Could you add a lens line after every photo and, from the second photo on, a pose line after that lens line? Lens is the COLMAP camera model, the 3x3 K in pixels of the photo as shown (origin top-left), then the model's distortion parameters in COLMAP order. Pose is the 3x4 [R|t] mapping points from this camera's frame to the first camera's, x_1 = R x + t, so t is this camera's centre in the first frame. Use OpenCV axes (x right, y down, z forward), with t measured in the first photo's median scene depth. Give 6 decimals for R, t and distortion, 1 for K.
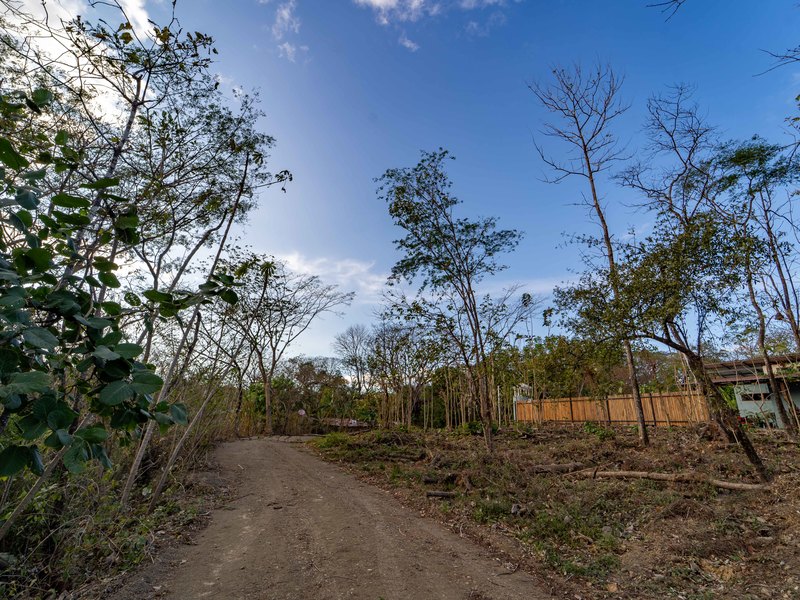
lens RADIAL K [[367.4, 0, 405.3], [0, 367.4, 301.7], [0, 0, 1]] dist [0.002332, -0.001304]
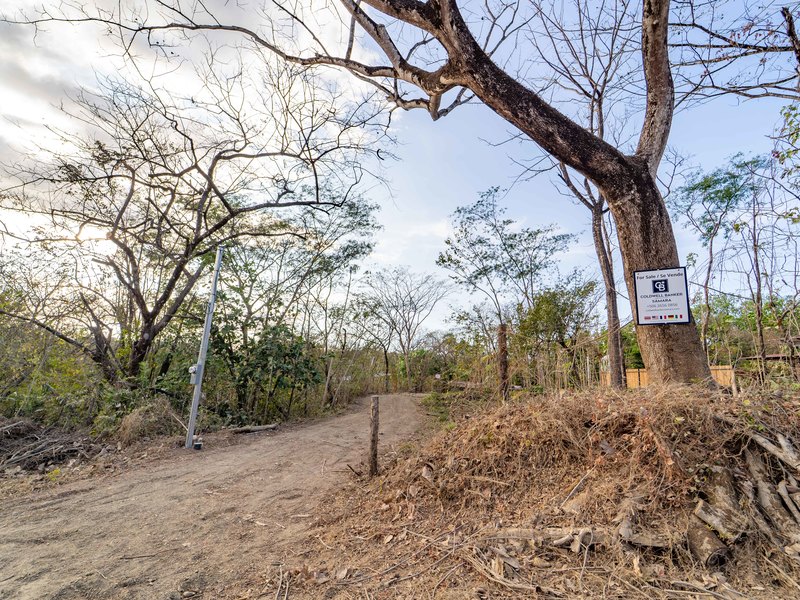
lens RADIAL K [[367.4, 0, 405.3], [0, 367.4, 301.7], [0, 0, 1]] dist [0.002332, -0.001304]
pose [[0.916505, -0.064164, -0.394843, 0.259479], [0.100257, 0.992393, 0.071448, -0.108276], [0.387255, -0.105068, 0.915966, -0.342432]]
